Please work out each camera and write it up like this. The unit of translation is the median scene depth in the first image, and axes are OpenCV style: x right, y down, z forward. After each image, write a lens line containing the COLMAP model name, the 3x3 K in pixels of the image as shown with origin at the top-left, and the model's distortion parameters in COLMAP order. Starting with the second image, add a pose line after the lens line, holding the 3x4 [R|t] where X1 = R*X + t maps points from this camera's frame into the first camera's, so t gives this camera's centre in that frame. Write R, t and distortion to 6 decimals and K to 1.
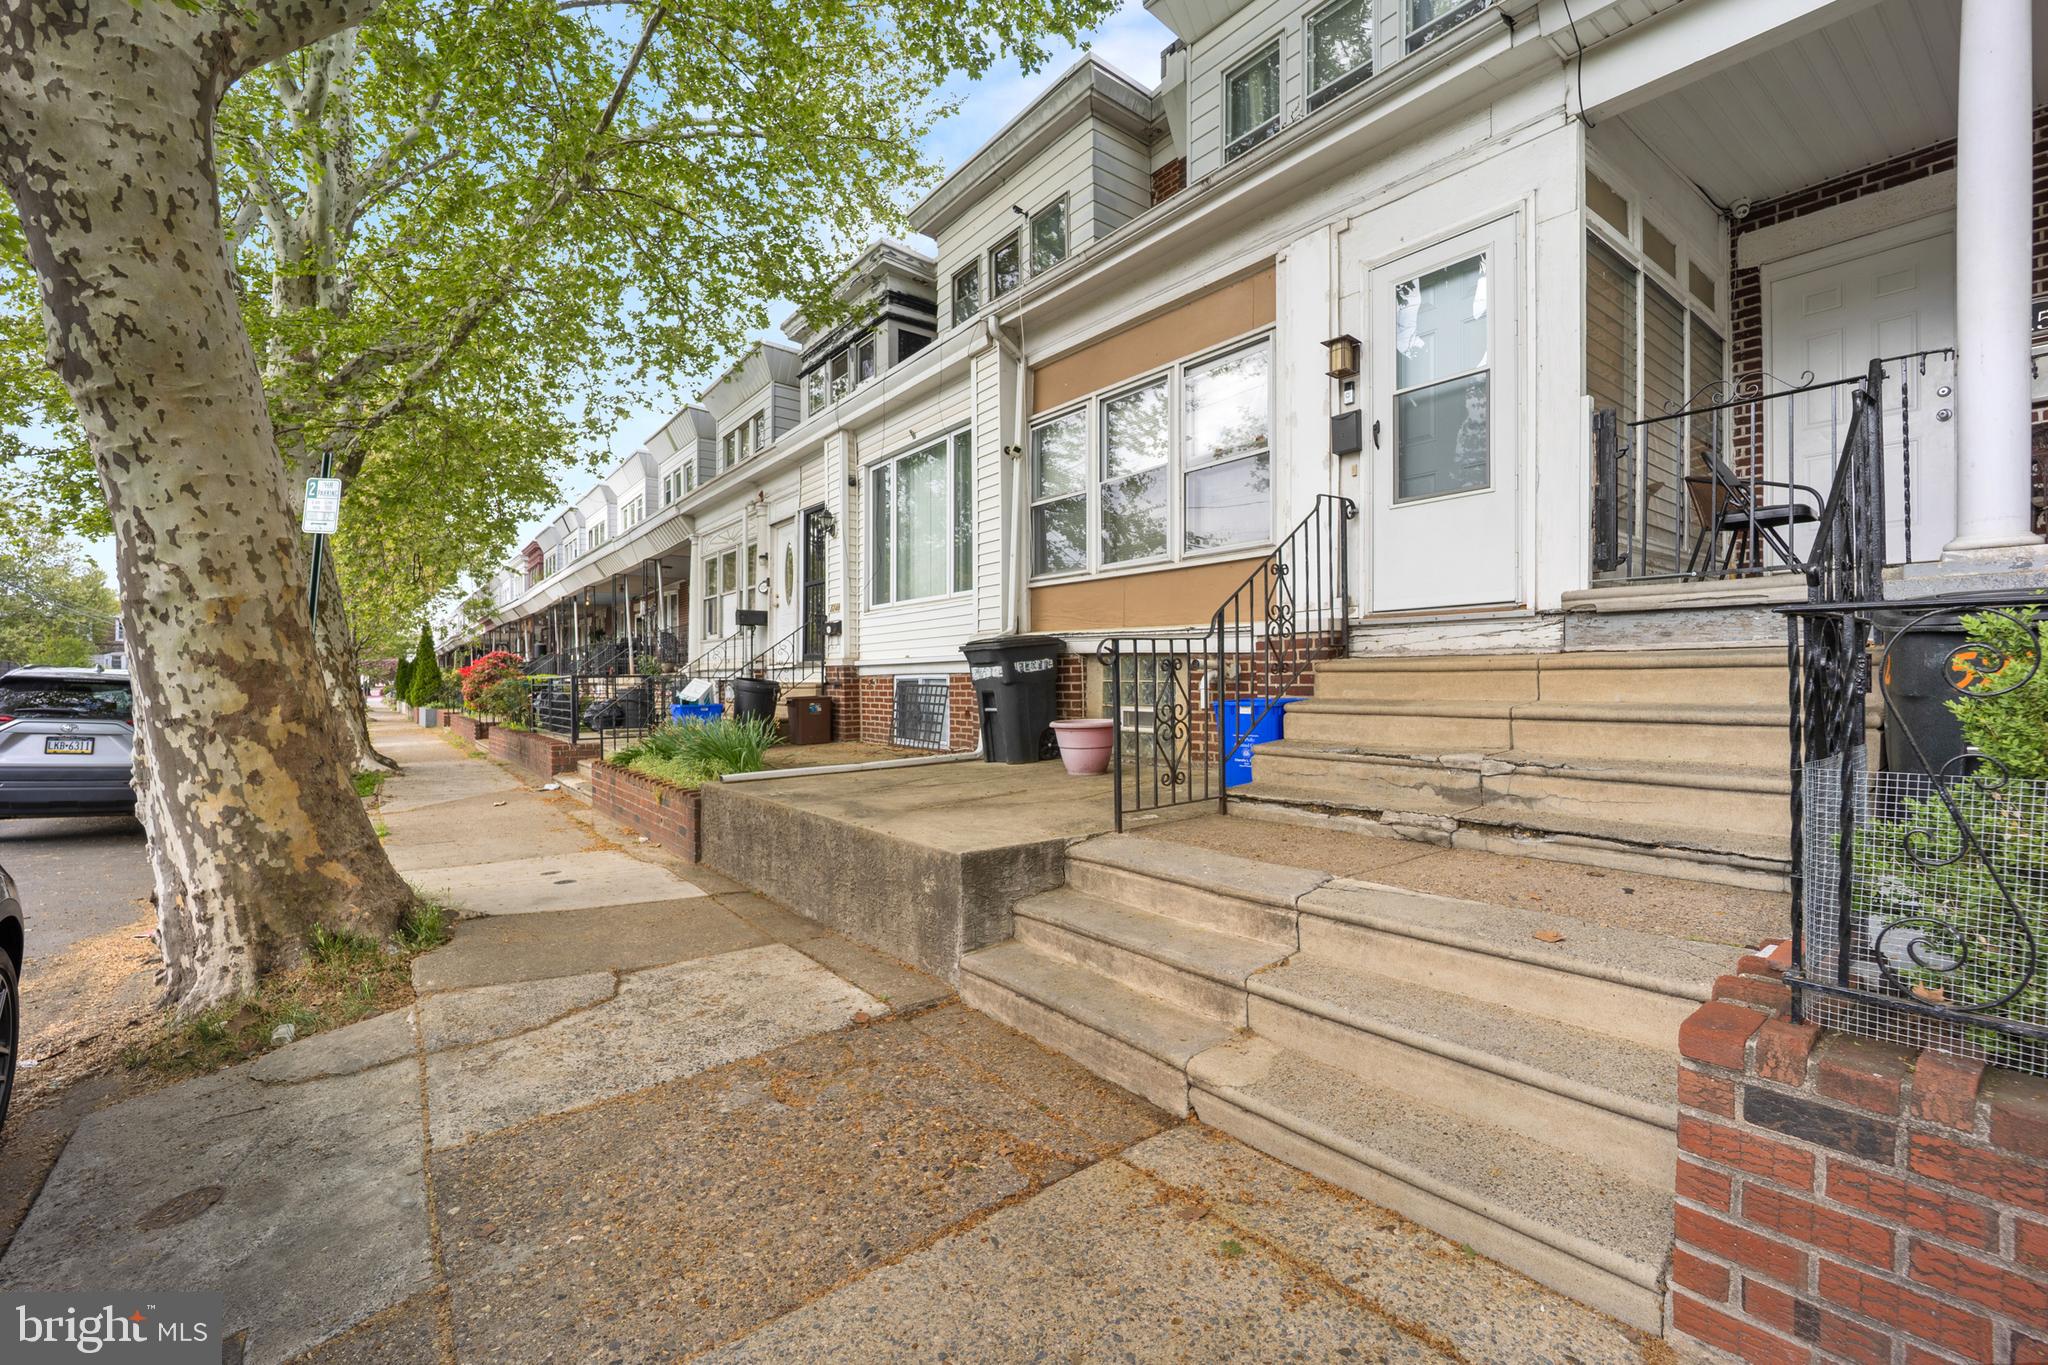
lens RADIAL K [[859.7, 0, 1013.1], [0, 859.7, 672.2], [0, 0, 1]] dist [-0.001009, 0.000720]
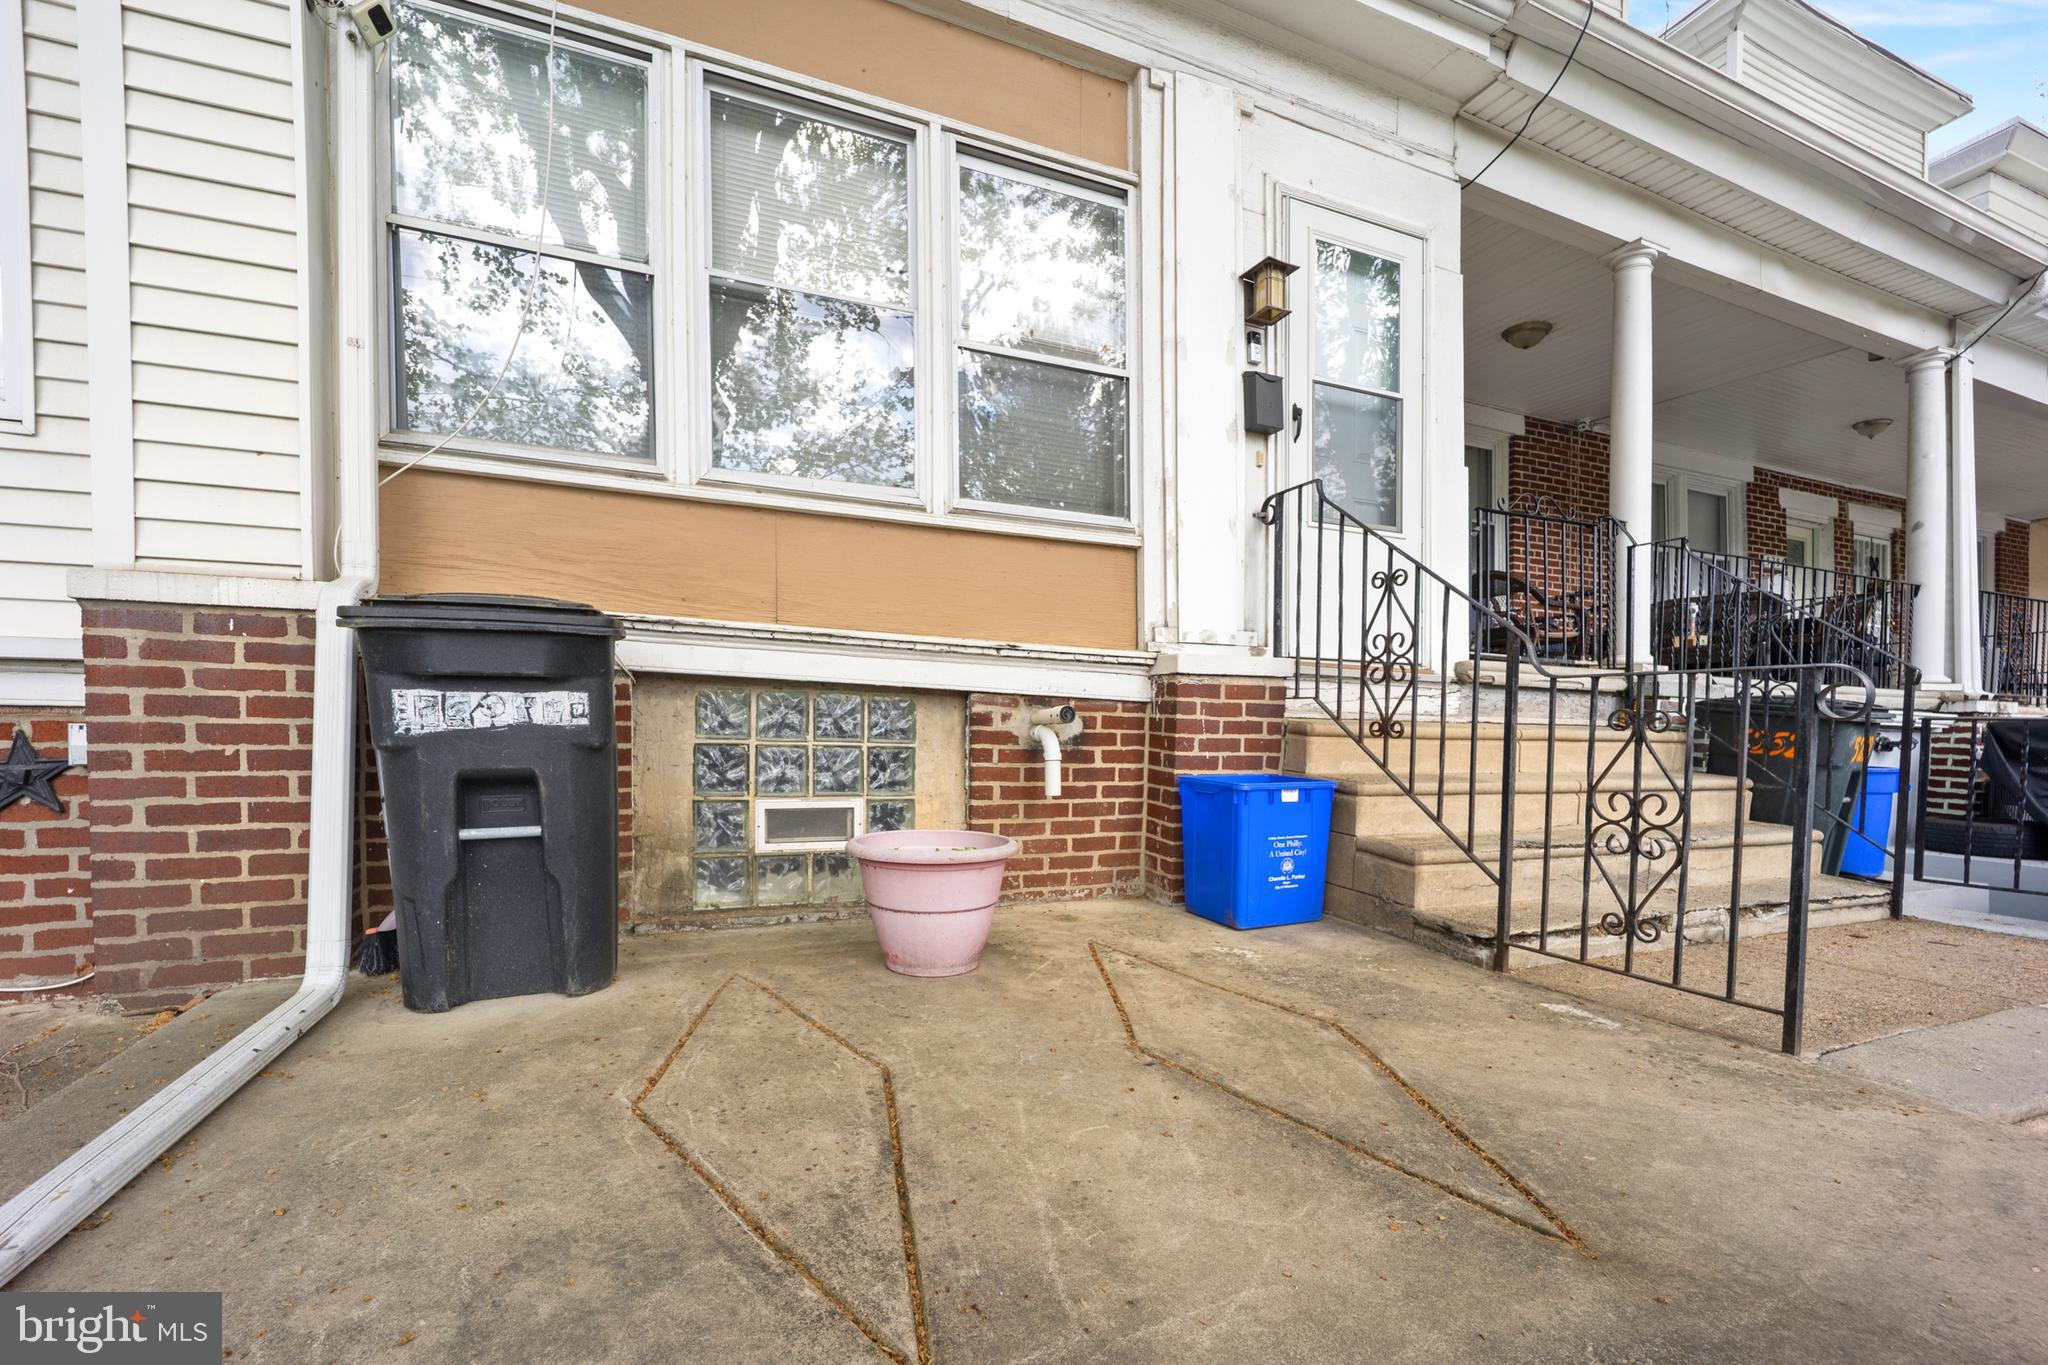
lens RADIAL K [[859.7, 0, 1017.2], [0, 859.7, 755.7], [0, 0, 1]] dist [-0.001009, 0.000720]
pose [[0.269345, -0.001784, 0.963042, -0.370035], [-0.018466, 0.999805, 0.007017, 0.015183], [-0.962867, -0.019674, 0.269259, 1.033966]]
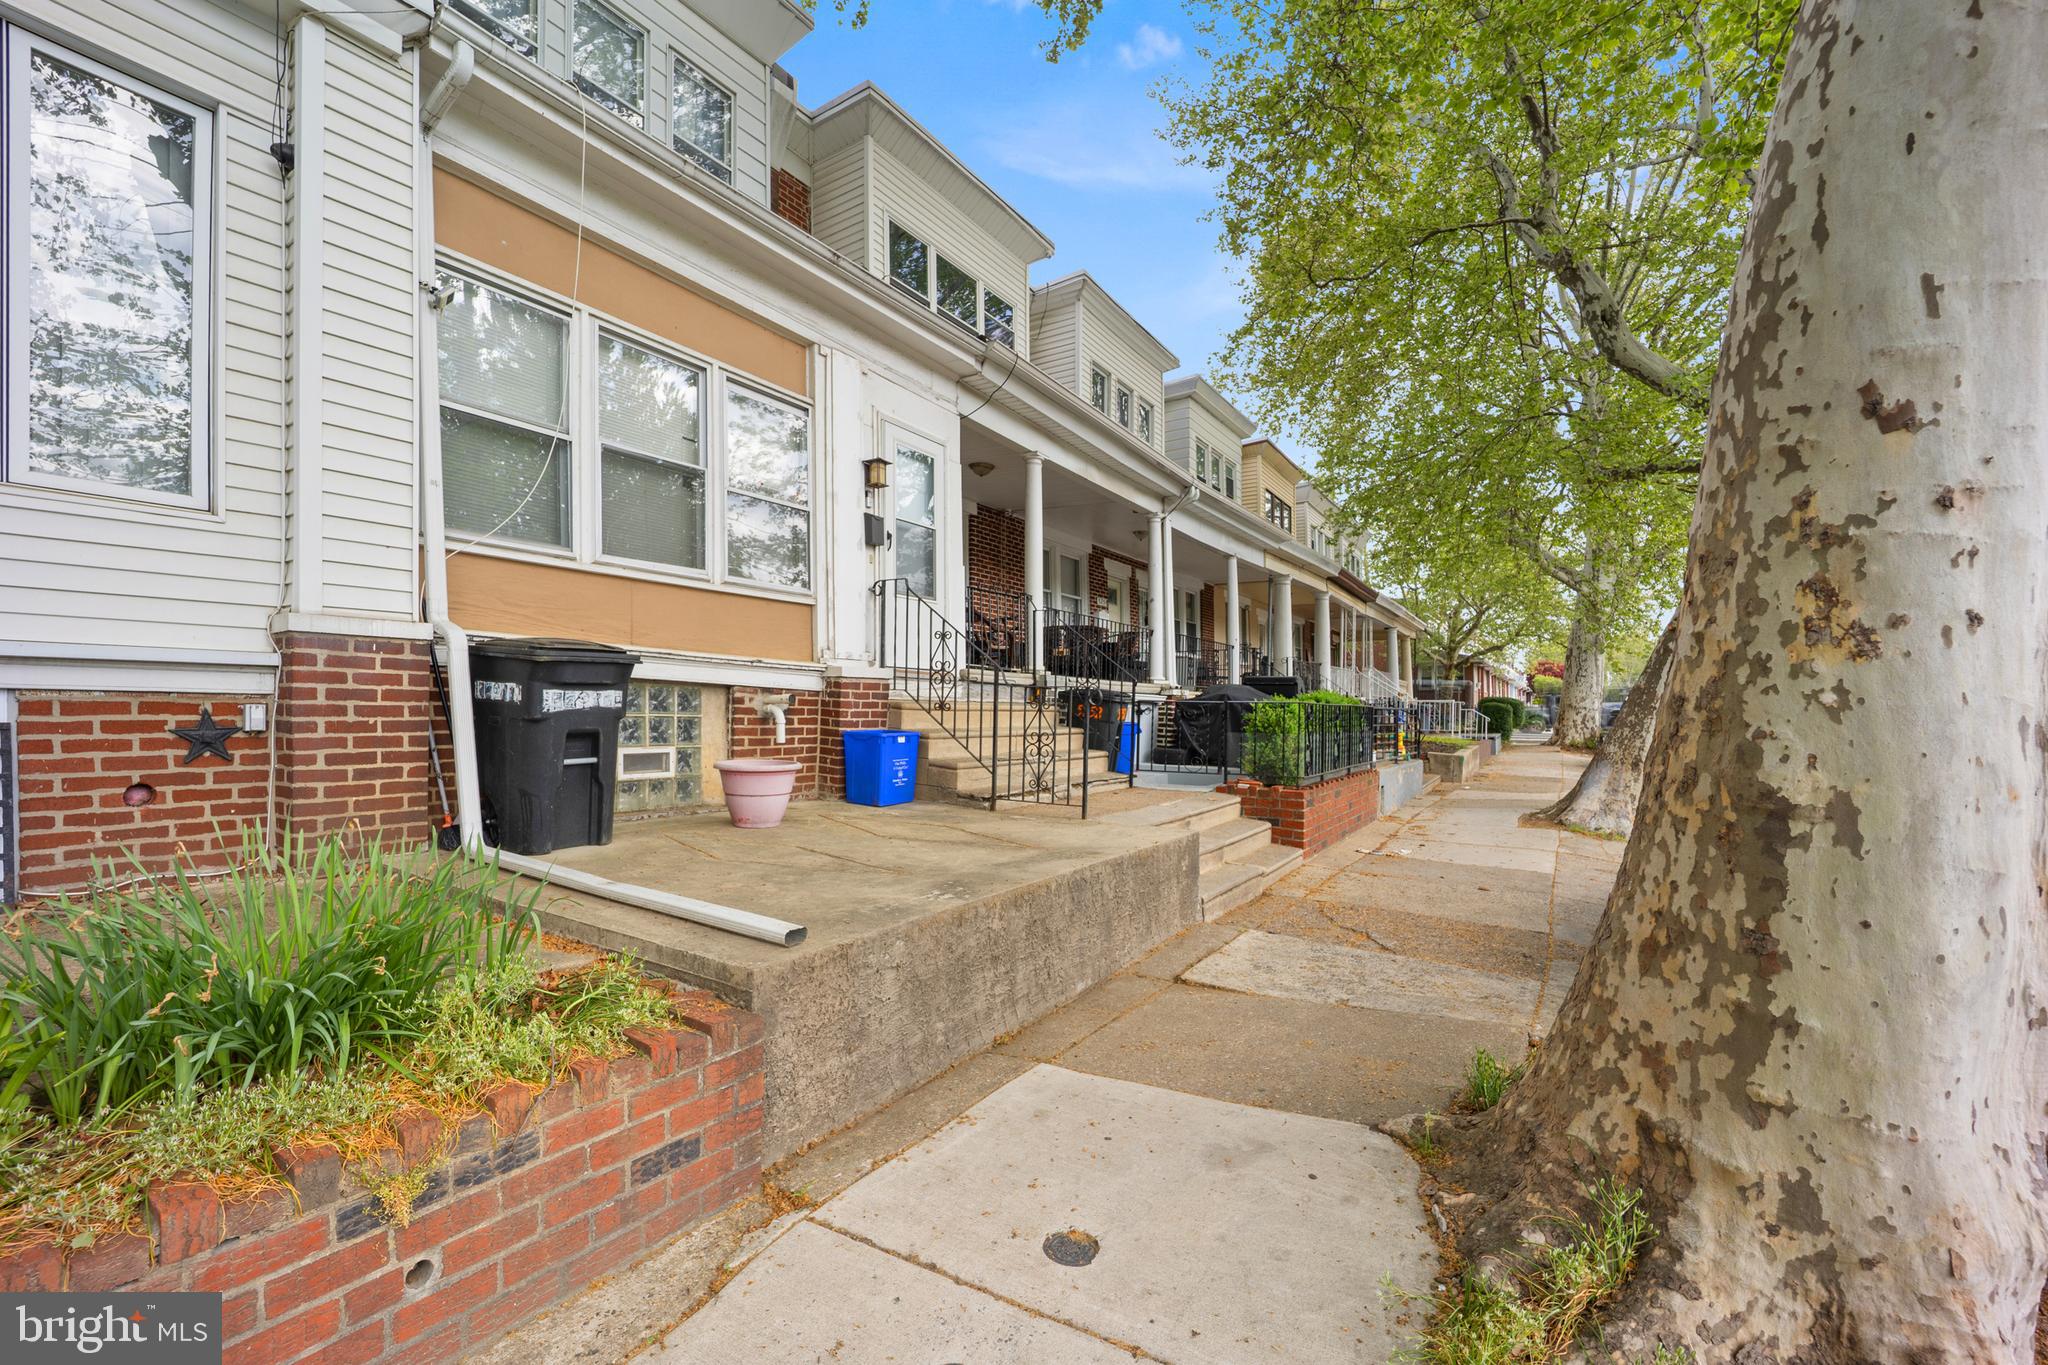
lens RADIAL K [[859.7, 0, 1028.1], [0, 859.7, 697.3], [0, 0, 1]] dist [-0.001009, 0.000720]
pose [[-0.338508, 0.025379, 0.940621, -0.968272], [-0.010553, 0.999471, -0.030764, 0.019658], [-0.940904, -0.020340, -0.338061, 1.262570]]
